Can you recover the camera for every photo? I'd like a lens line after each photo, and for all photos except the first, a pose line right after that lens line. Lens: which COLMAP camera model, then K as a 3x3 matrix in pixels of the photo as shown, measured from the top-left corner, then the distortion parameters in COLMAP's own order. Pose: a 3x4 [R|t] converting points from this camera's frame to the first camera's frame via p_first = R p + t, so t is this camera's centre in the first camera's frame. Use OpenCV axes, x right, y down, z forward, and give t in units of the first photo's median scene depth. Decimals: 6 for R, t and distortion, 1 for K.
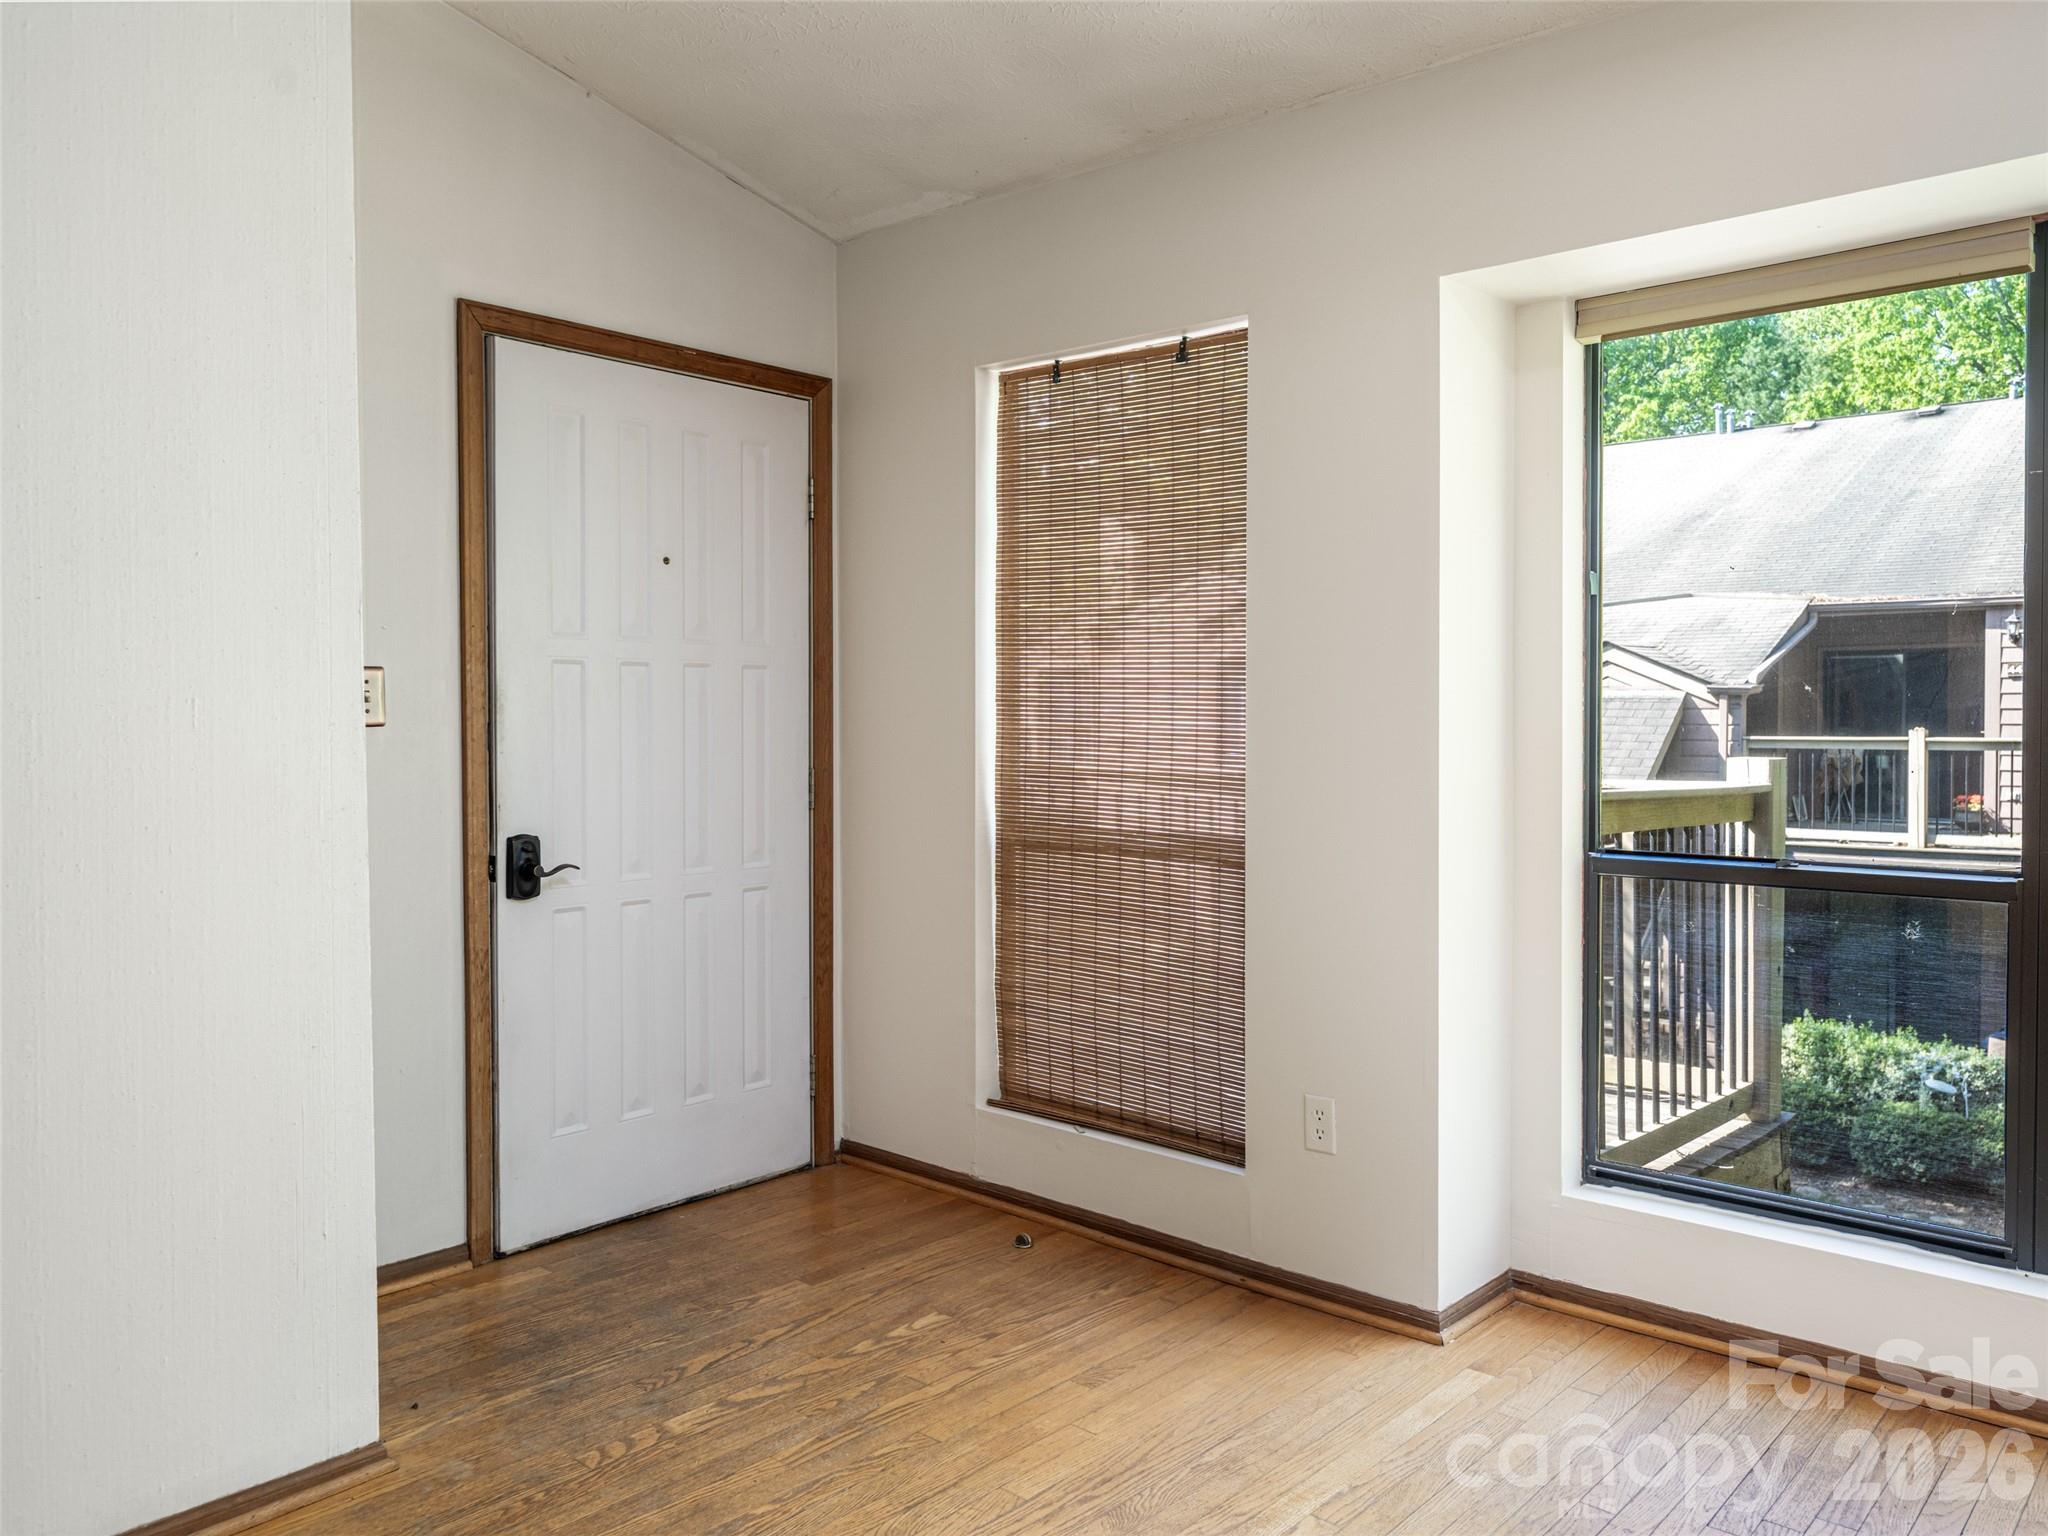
lens RADIAL K [[1542.2, 0, 1024.4], [0, 1542.2, 750.3], [0, 0, 1]] dist [0.001847, -0.005534]
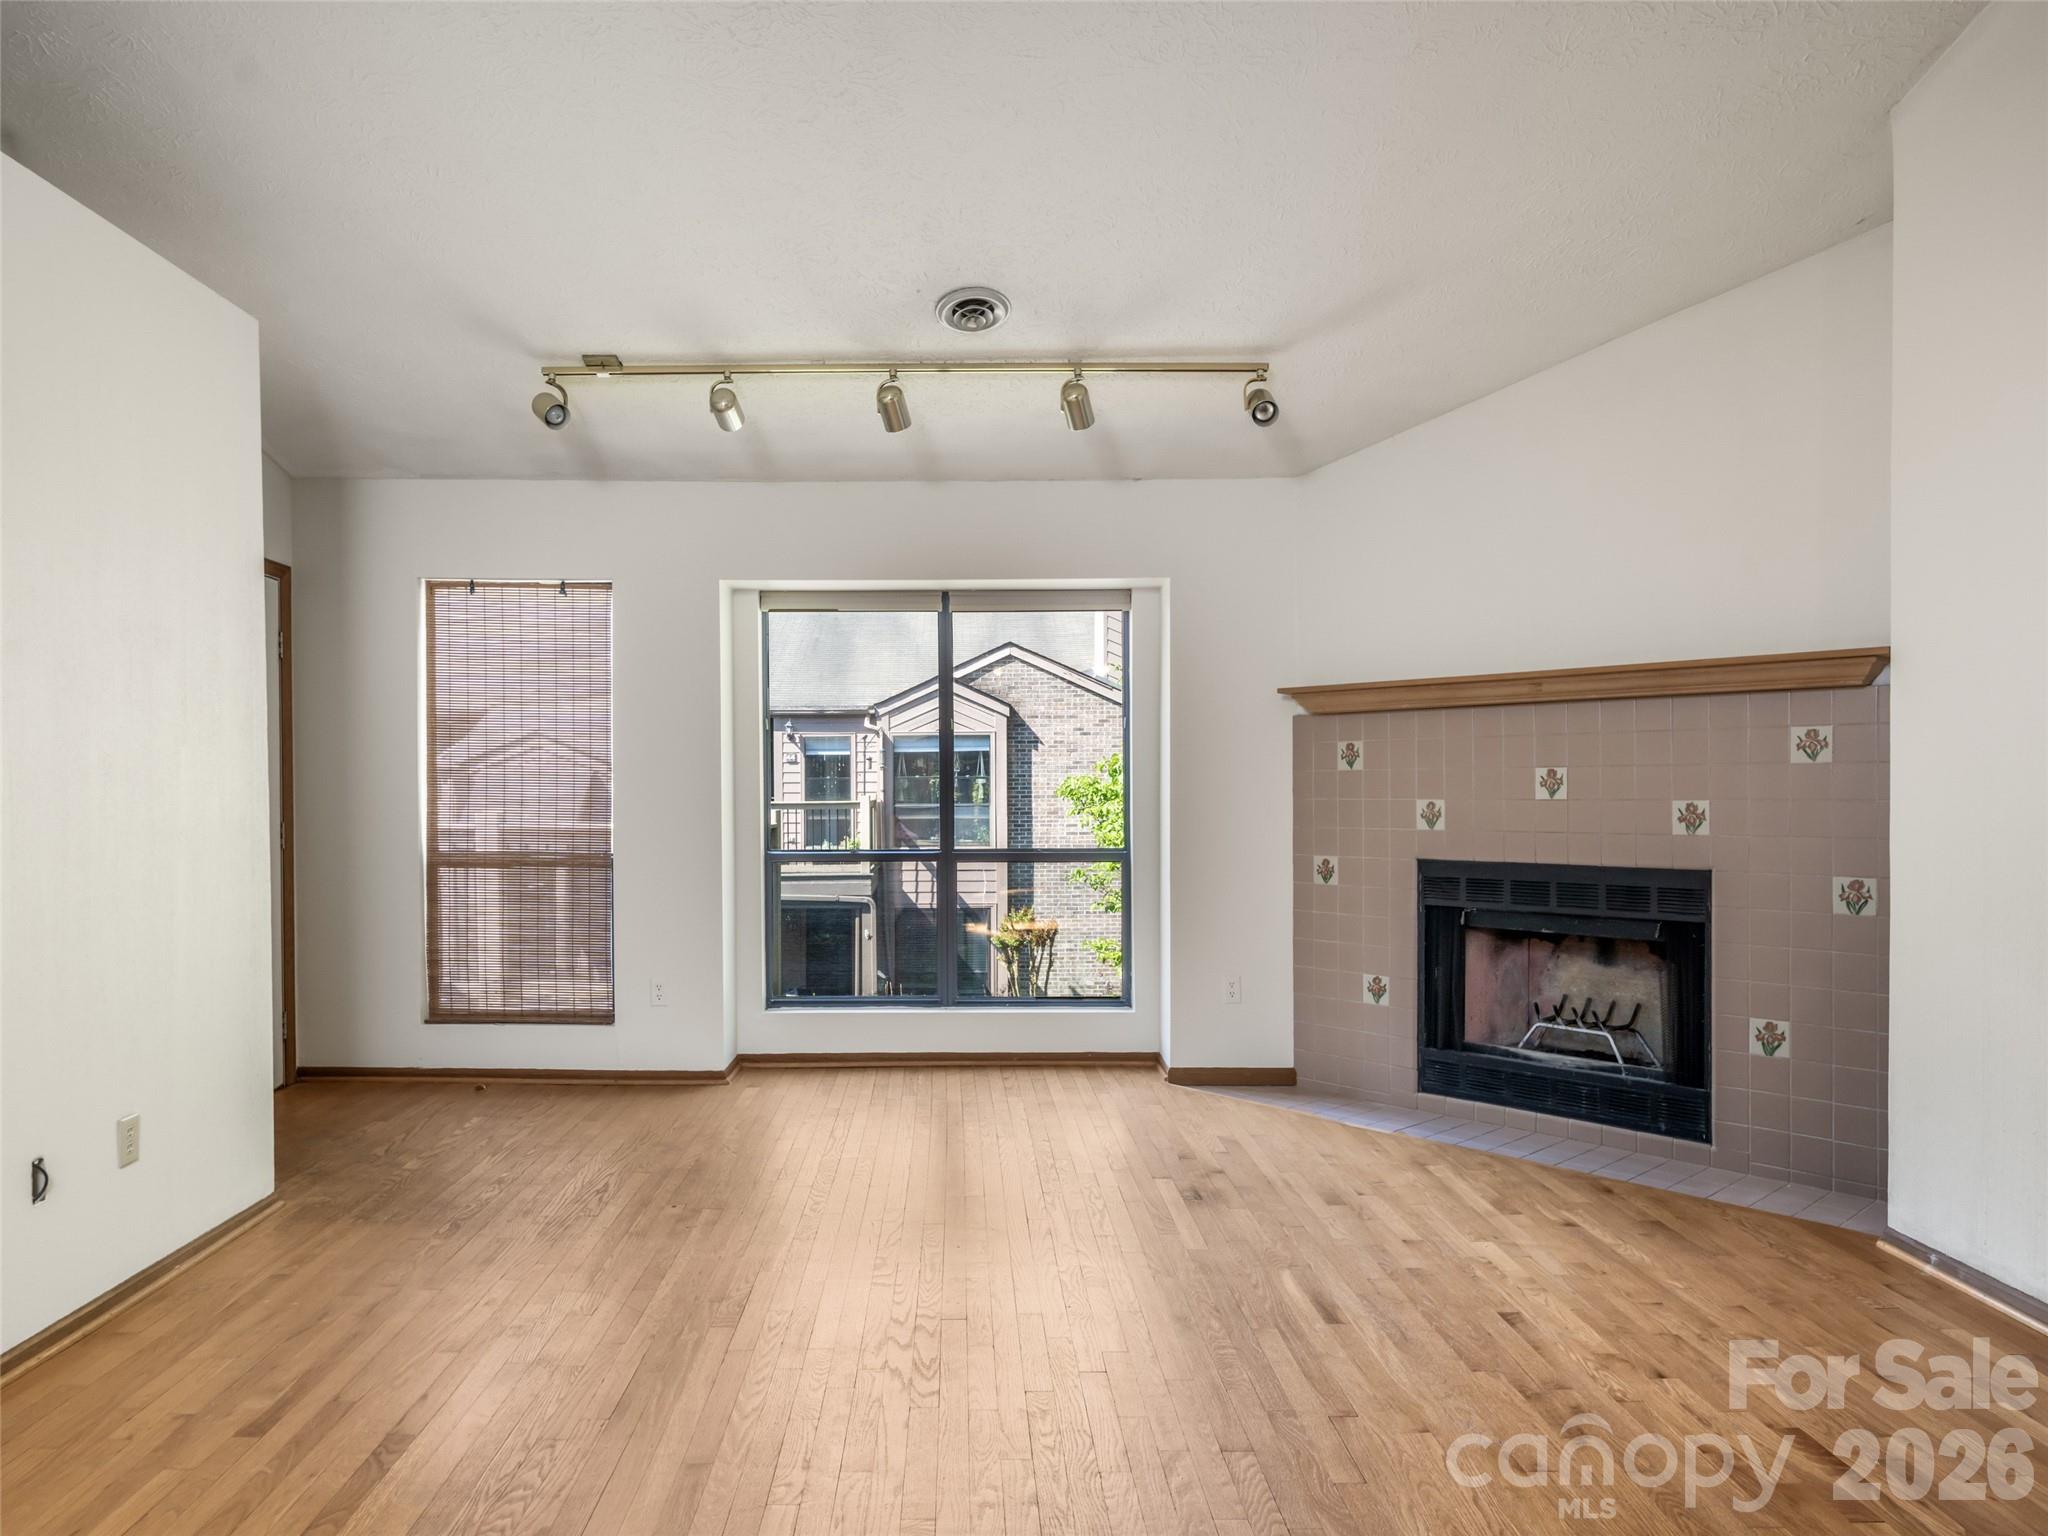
lens RADIAL K [[1354.1, 0, 959.5], [0, 1354.1, 801.1], [0, 0, 1]] dist [0.001179, -0.002327]
pose [[0.739732, -0.008833, 0.672844, -0.167983], [0.017572, 0.999826, -0.006194, 0.003386], [-0.672672, 0.016405, 0.739759, -0.134323]]
